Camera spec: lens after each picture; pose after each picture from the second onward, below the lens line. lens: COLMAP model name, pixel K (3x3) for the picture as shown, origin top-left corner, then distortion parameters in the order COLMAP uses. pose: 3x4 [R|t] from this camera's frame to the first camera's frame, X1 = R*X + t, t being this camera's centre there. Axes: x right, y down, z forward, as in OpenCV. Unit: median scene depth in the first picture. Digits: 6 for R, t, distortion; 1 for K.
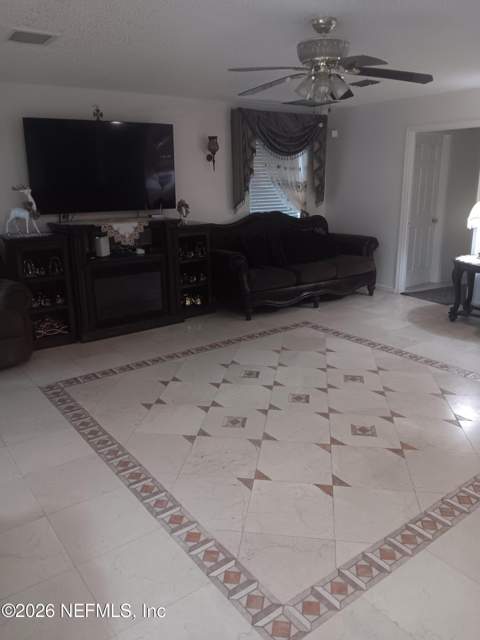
lens RADIAL K [[499.1, 0, 232.3], [0, 499.1, 313.6], [0, 0, 1]] dist [0.049753, -0.051584]
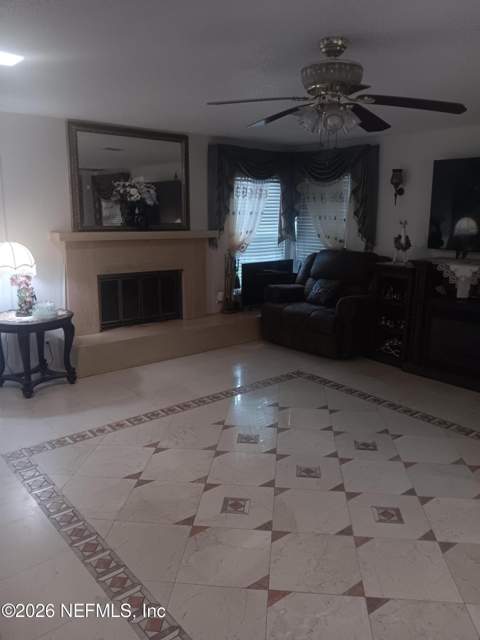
lens RADIAL K [[499.1, 0, 249.3], [0, 499.1, 320.0], [0, 0, 1]] dist [0.049753, -0.051584]
pose [[0.072165, 0.231355, -0.970189, 0.876273], [-0.280054, 0.938293, 0.202918, -0.214917], [0.957268, 0.257062, 0.132504, 0.697381]]
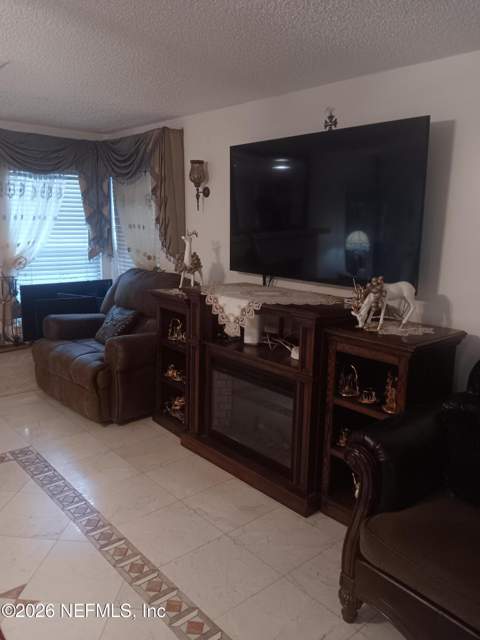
lens RADIAL K [[499.1, 0, 243.9], [0, 499.1, 322.0], [0, 0, 1]] dist [0.049753, -0.051584]
pose [[0.096690, 0.212484, -0.972369, 0.499156], [-0.293098, 0.939706, 0.176202, -0.346715], [0.951181, 0.267962, 0.153139, 1.219050]]
